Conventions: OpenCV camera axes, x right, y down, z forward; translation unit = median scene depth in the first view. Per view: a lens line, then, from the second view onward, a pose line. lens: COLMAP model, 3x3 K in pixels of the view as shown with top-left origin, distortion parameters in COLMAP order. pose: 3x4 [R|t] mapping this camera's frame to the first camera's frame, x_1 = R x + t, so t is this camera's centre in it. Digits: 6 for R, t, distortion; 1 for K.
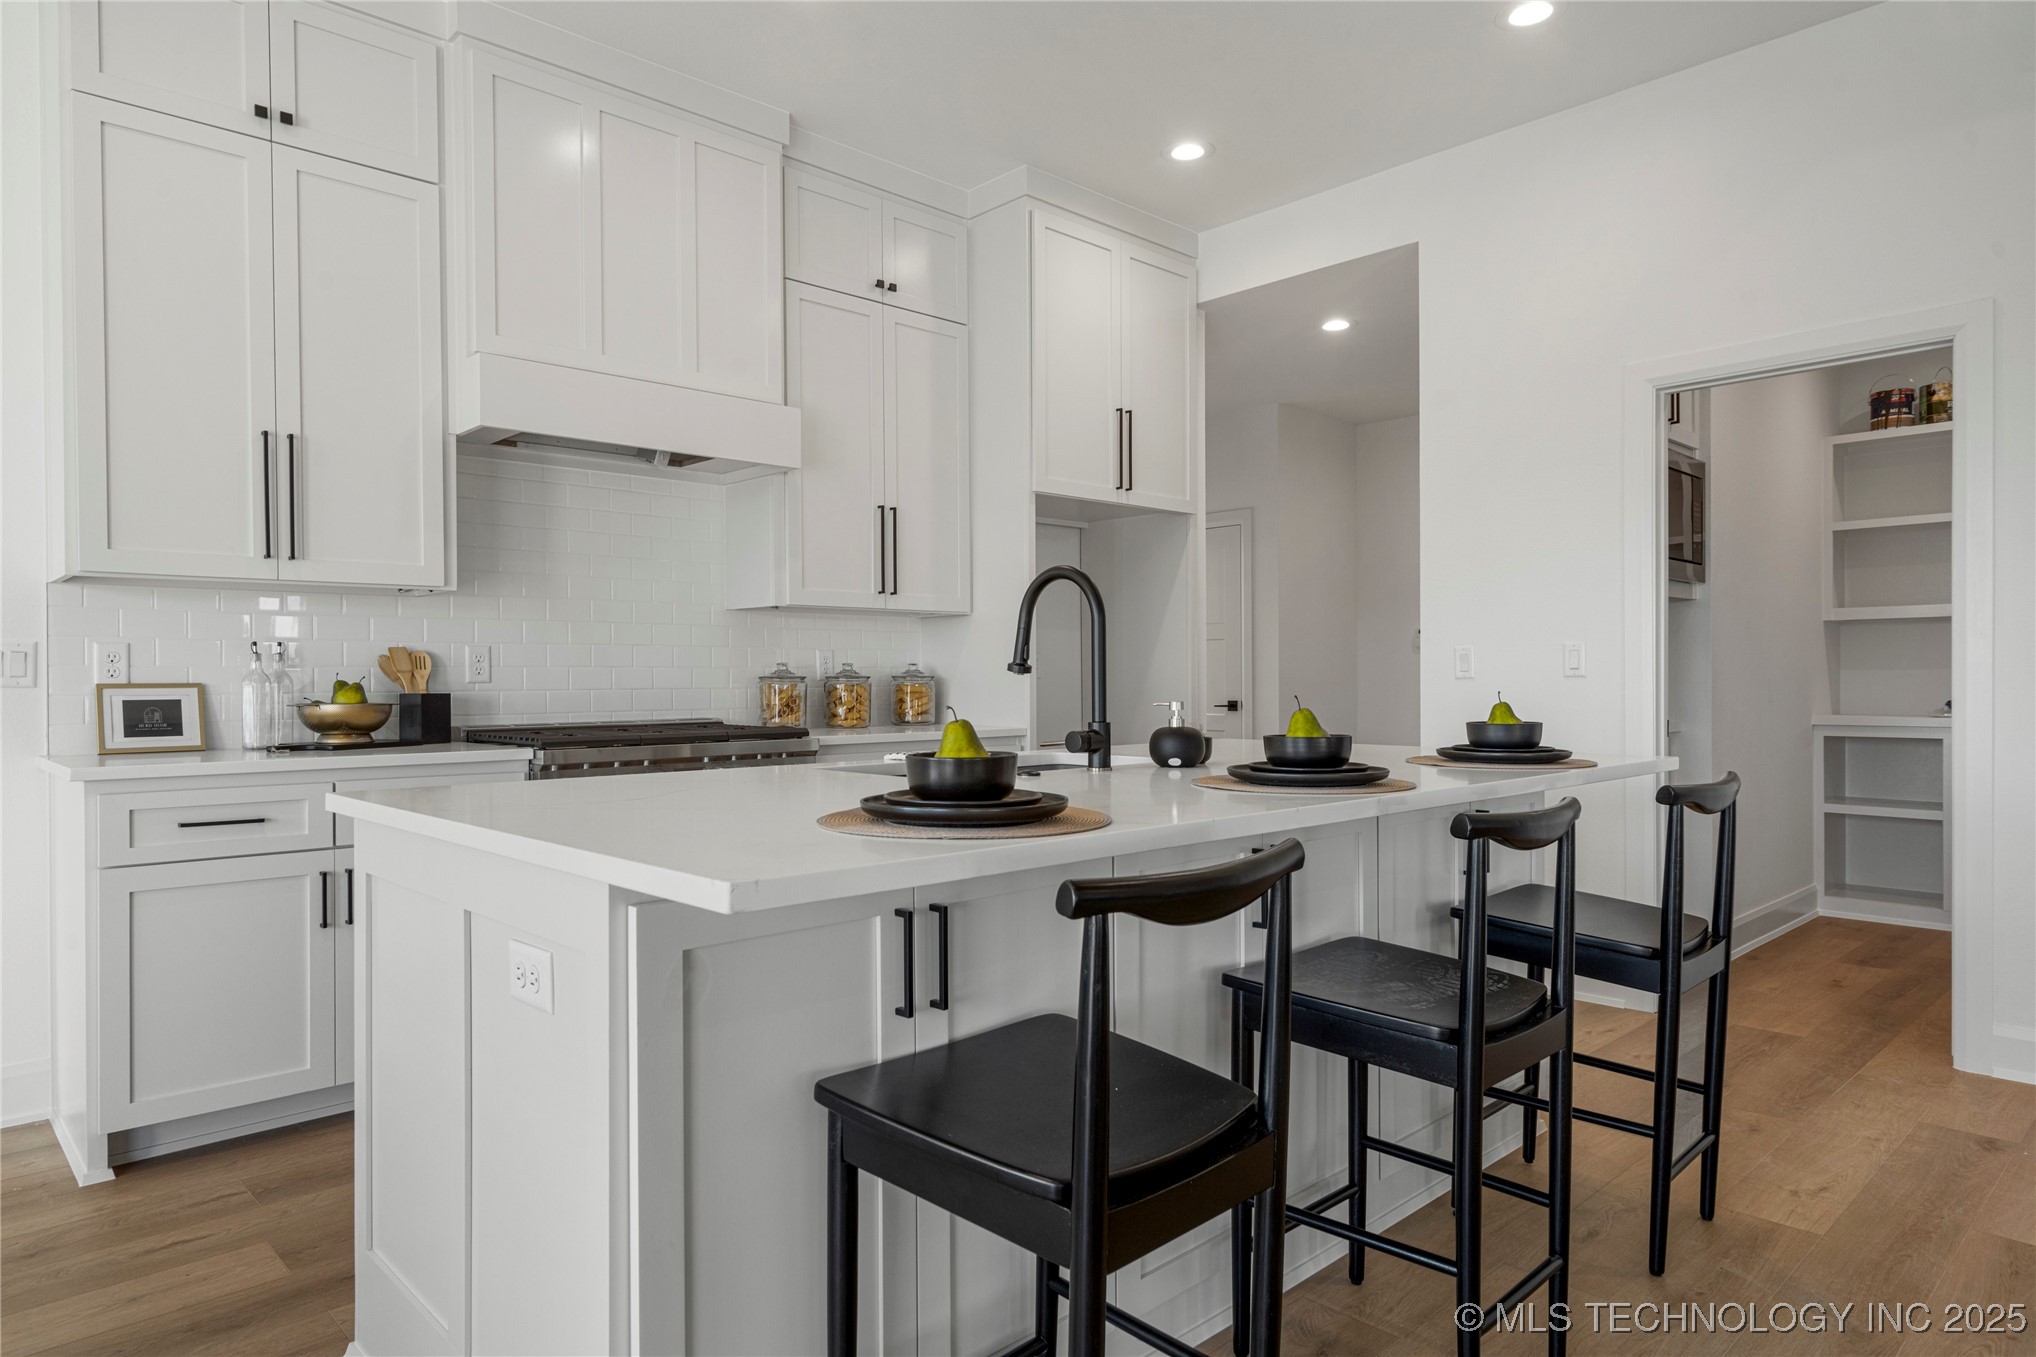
lens RADIAL K [[1196.8, 0, 999.7], [0, 1196.8, 682.4], [0, 0, 1]] dist [-0.000002, 0.000370]
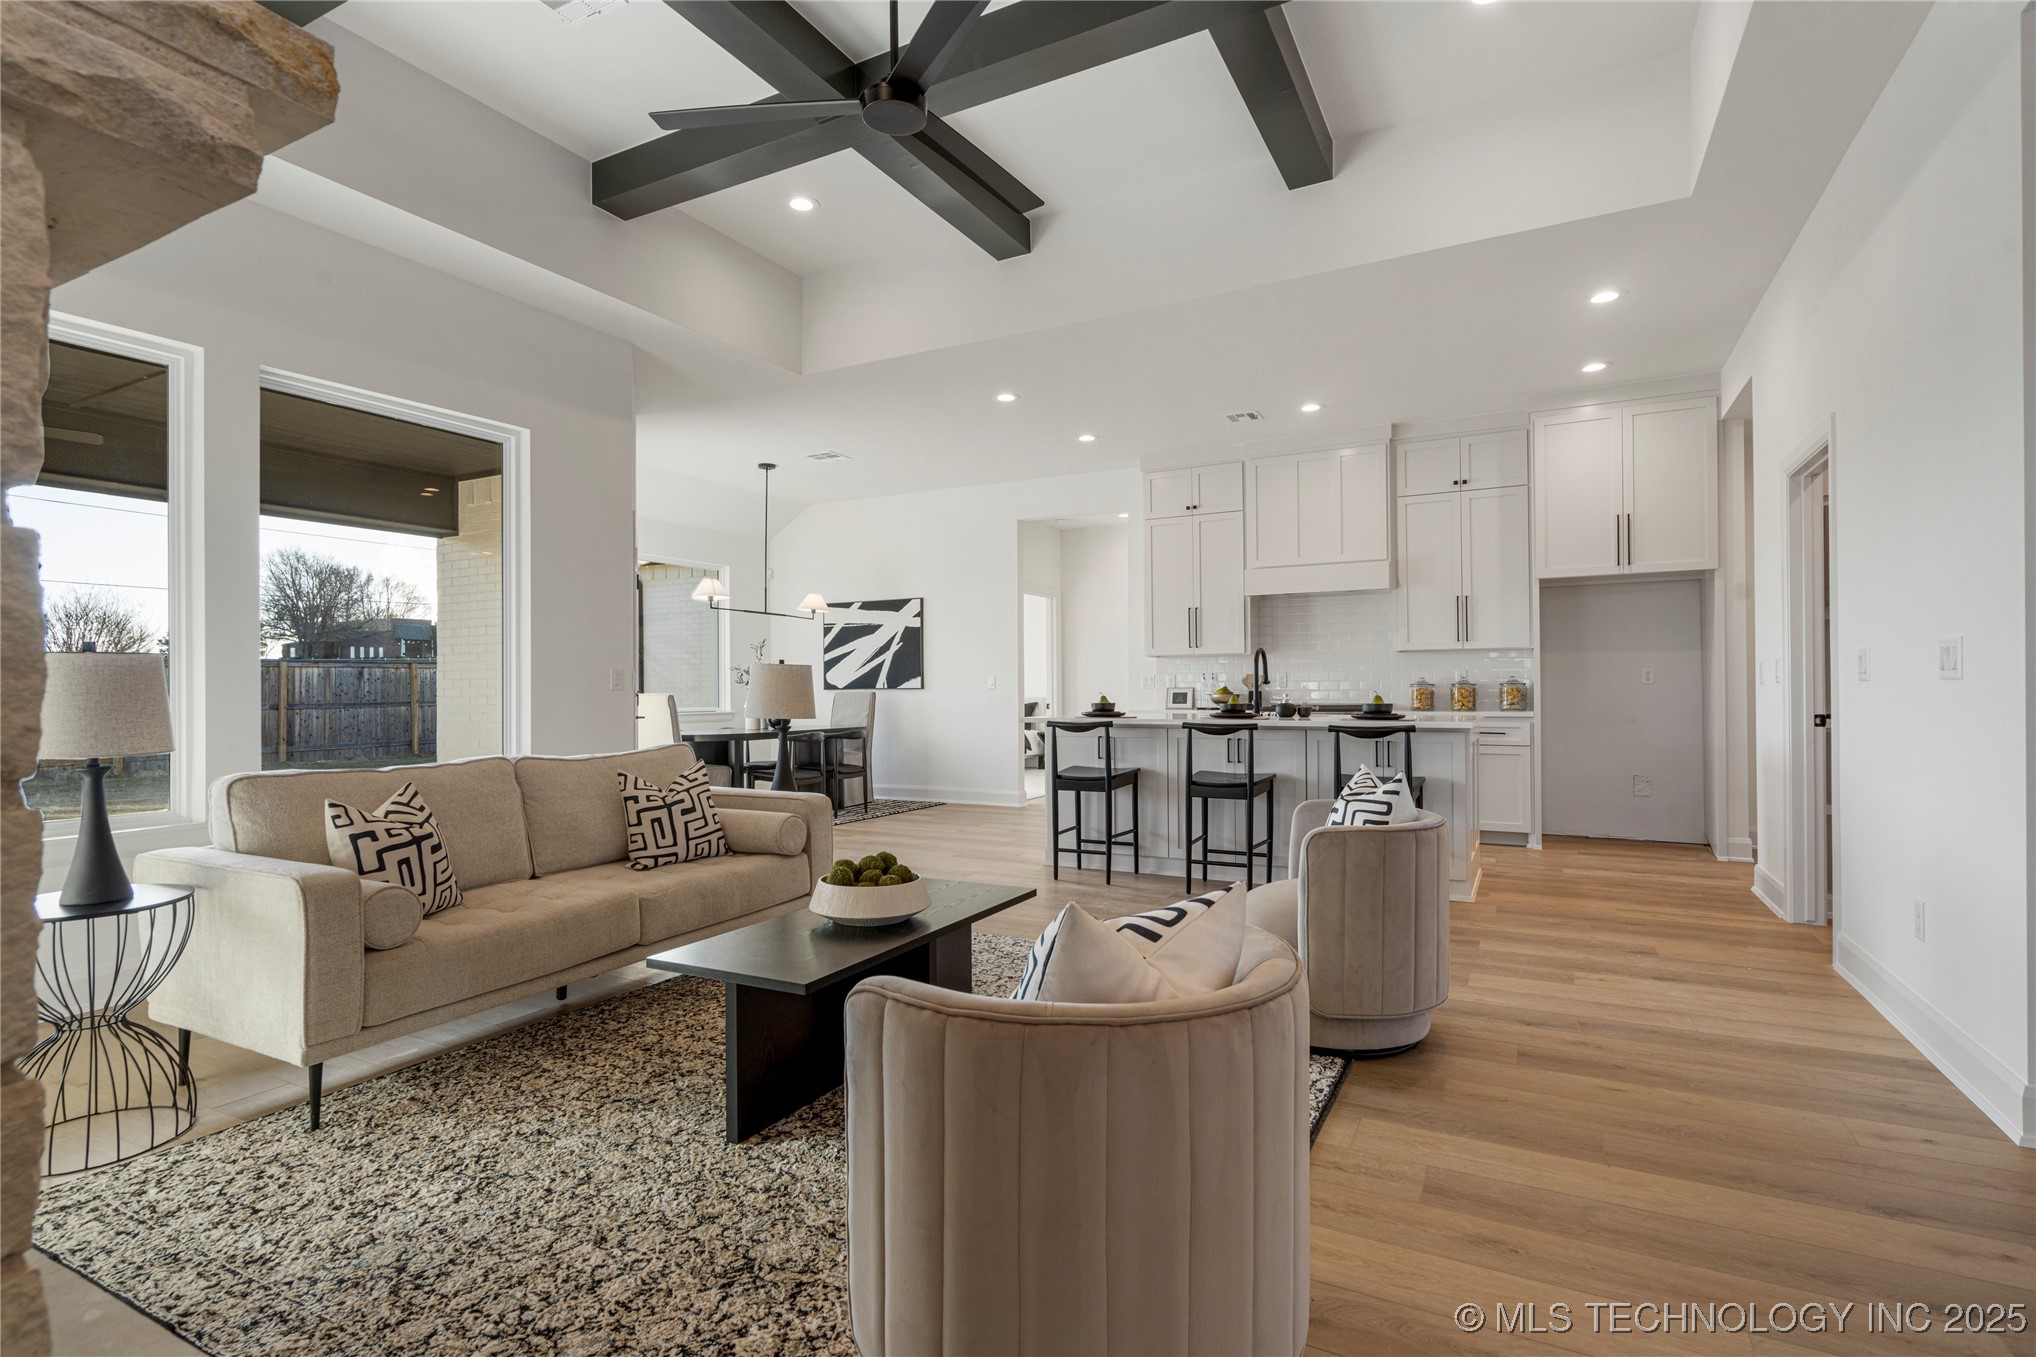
lens RADIAL K [[987.3, 0, 1009.0], [0, 987.3, 684.7], [0, 0, 1]] dist [0.003055, 0.000172]
pose [[0.329345, -0.004625, -0.944198, 1.333046], [-0.001489, 0.999984, -0.005418, 0.007143], [0.944208, 0.003190, 0.329333, -0.246805]]
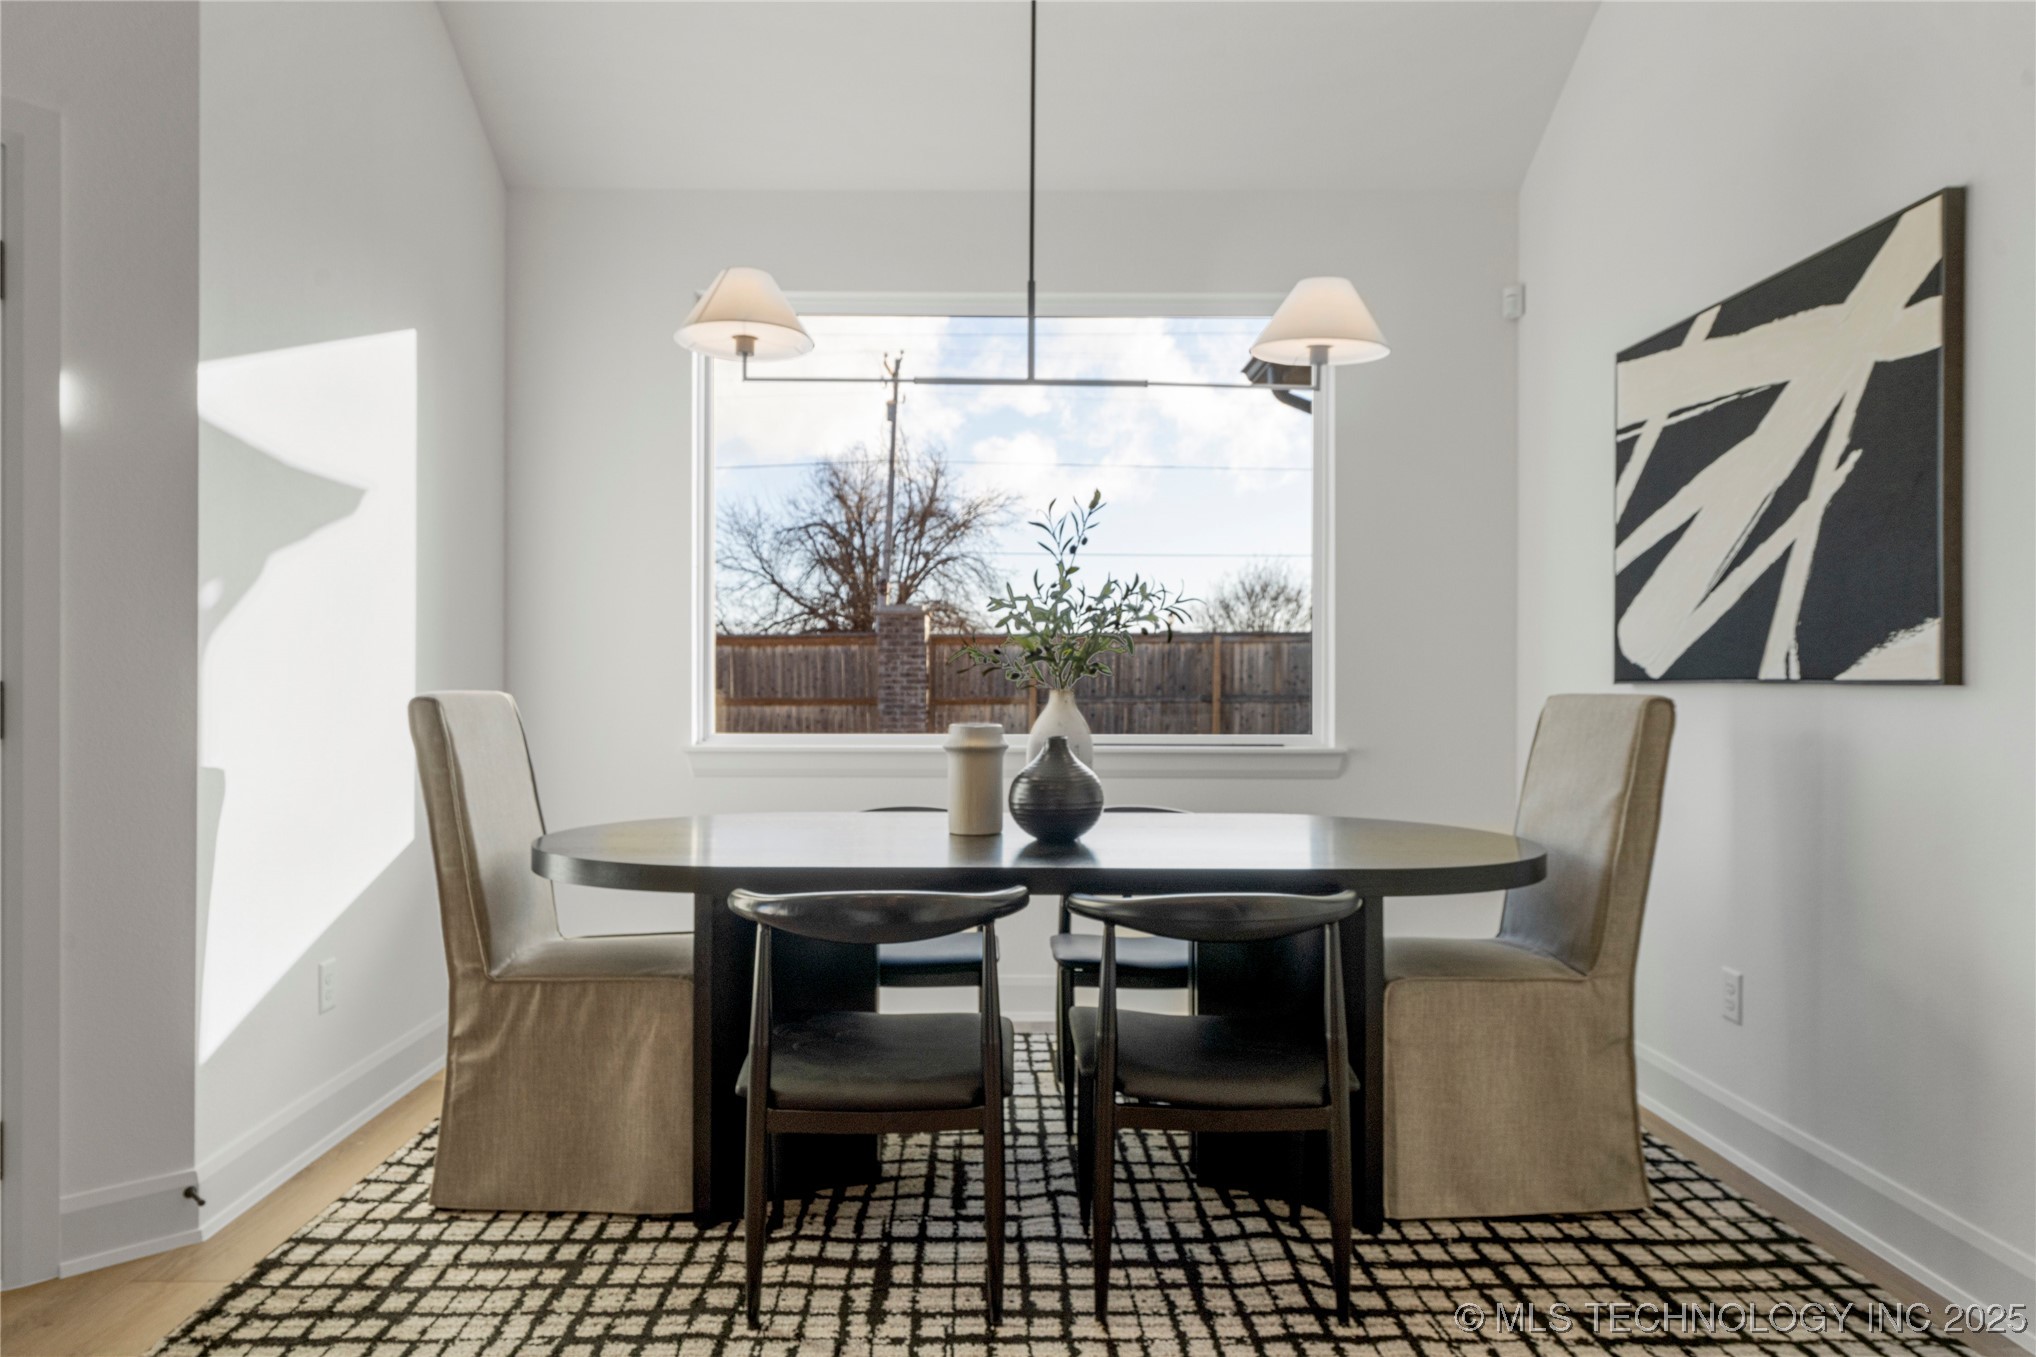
lens RADIAL K [[1301.0, 0, 1007.1], [0, 1301.0, 678.8], [0, 0, 1]] dist [0.016283, -0.001588]
pose [[-0.677517, -0.001424, -0.735506, -0.330764], [-0.009540, 0.999931, 0.006852, 0.002038], [0.735445, 0.011659, -0.677484, 0.448638]]
